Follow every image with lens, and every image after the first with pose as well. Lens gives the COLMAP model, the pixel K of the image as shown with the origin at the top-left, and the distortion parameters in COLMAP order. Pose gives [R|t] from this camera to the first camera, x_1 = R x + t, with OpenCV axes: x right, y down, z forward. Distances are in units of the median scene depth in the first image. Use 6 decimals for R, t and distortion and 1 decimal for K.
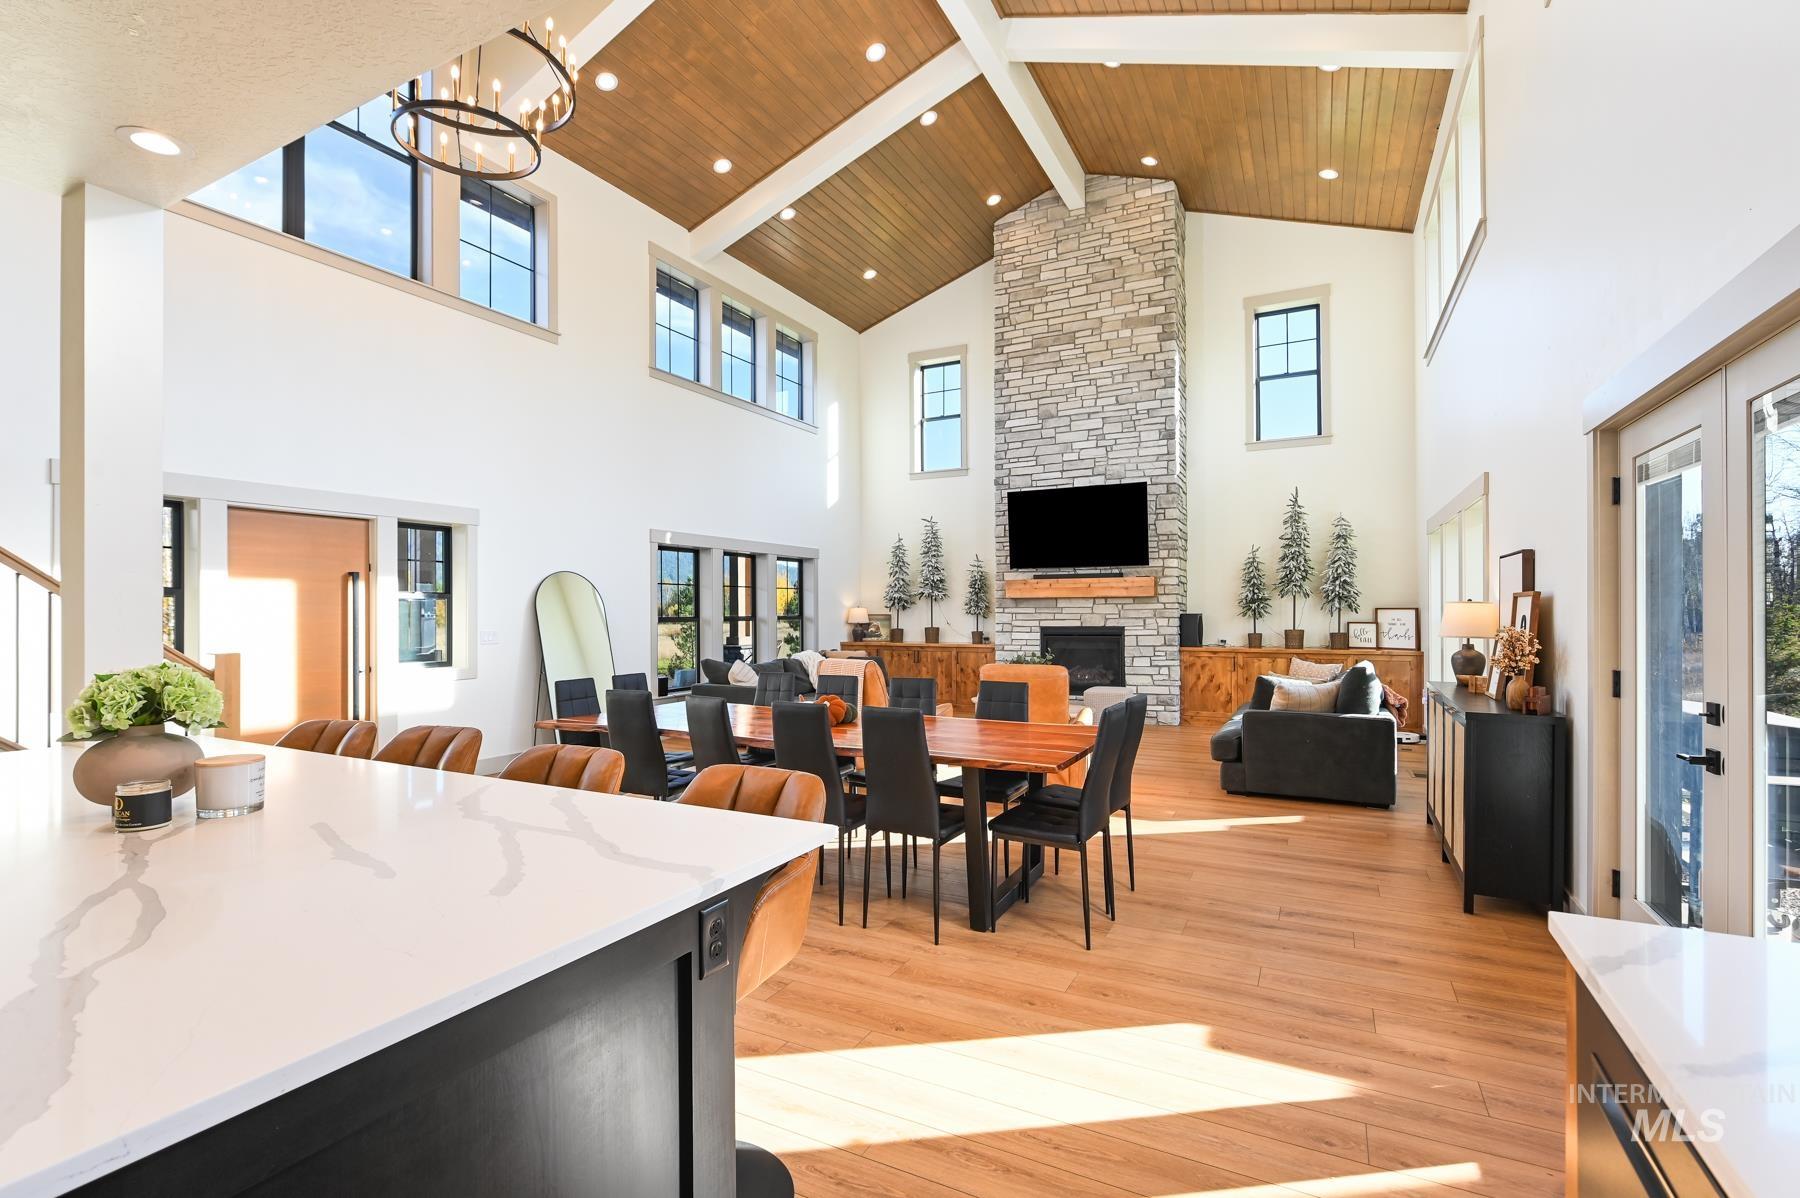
lens RADIAL K [[818.2, 0, 889.0], [0, 818.2, 604.2], [0, 0, 1]] dist [-0.003625, -0.000324]
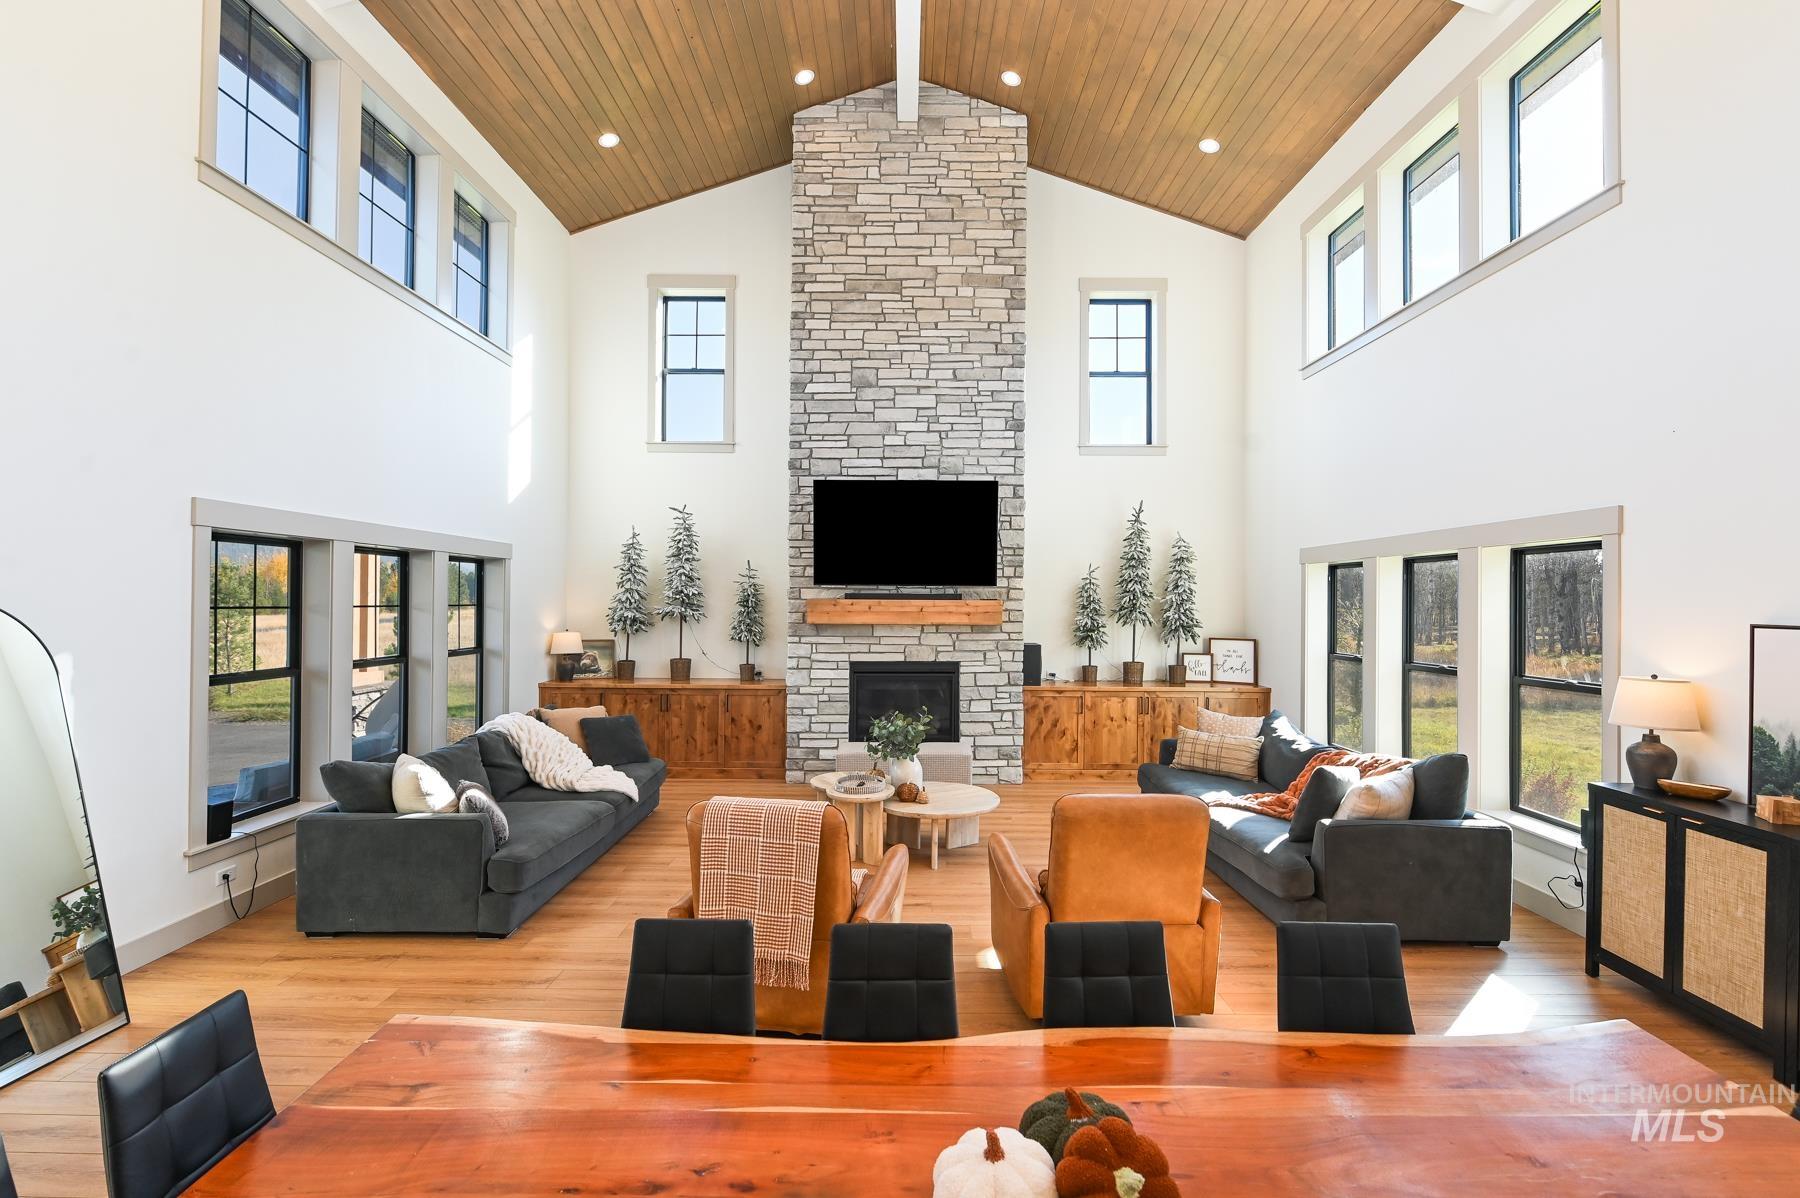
lens RADIAL K [[795.2, 0, 905.4], [0, 795.2, 594.9], [0, 0, 1]] dist [-0.007085, 0.000256]
pose [[0.885733, 0.014272, 0.463976, -0.115288], [-0.013495, 0.999896, -0.004995, -0.032481], [-0.463999, -0.001837, 0.885834, 0.340812]]
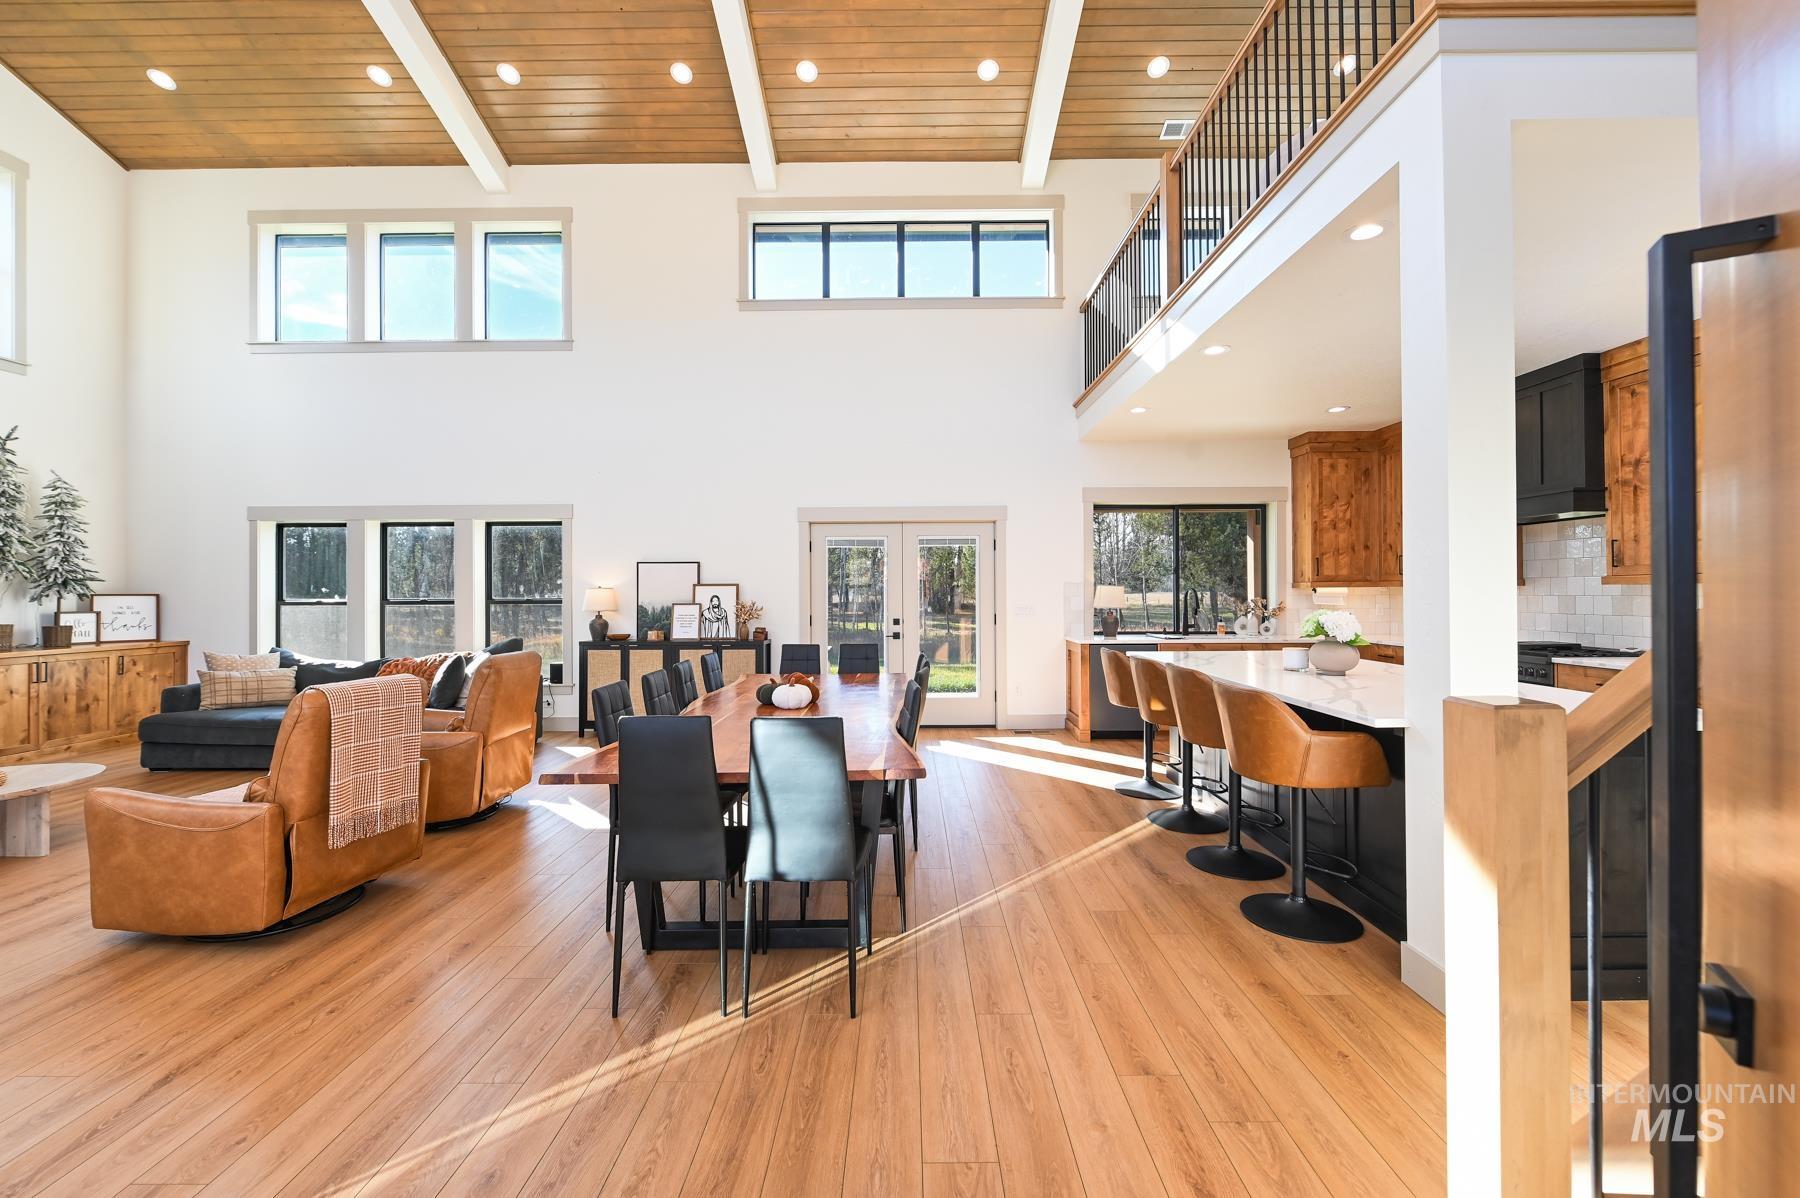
lens RADIAL K [[723.7, 0, 903.3], [0, 723.7, 589.6], [0, 0, 1]] dist [-0.001414, -0.000047]
pose [[-0.465039, 0.010896, 0.885223, -0.403474], [0.003505, 0.999939, -0.010466, 0.009688], [-0.885283, -0.001764, -0.465049, 0.570021]]
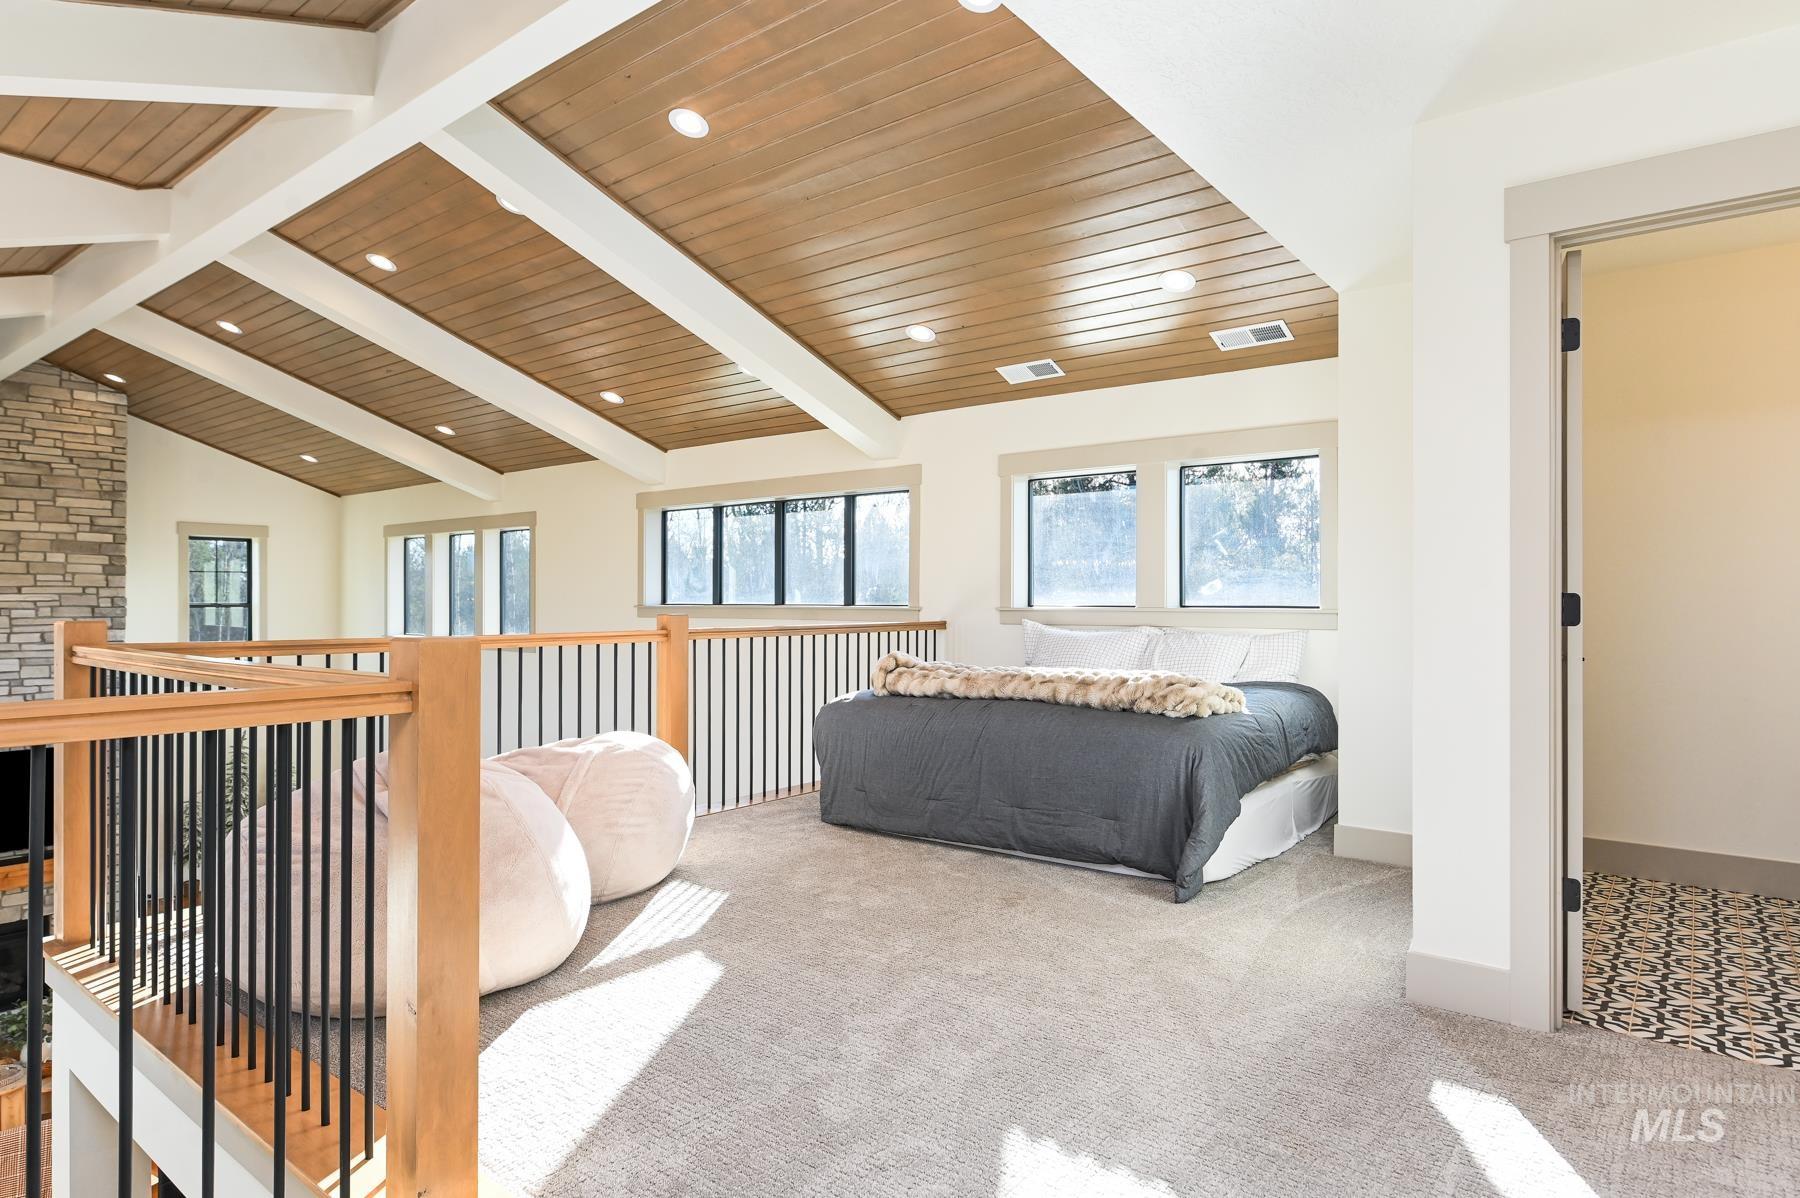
lens RADIAL K [[1017.8, 0, 900.0], [0, 1017.8, 597.1], [0, 0, 1]] dist [-0.001669, -0.001191]
pose [[0.183893, 0.006499, 0.982925, -0.554126], [-0.007962, 0.999955, -0.005122, -0.290301], [-0.982914, -0.006884, 0.183937, -0.022603]]
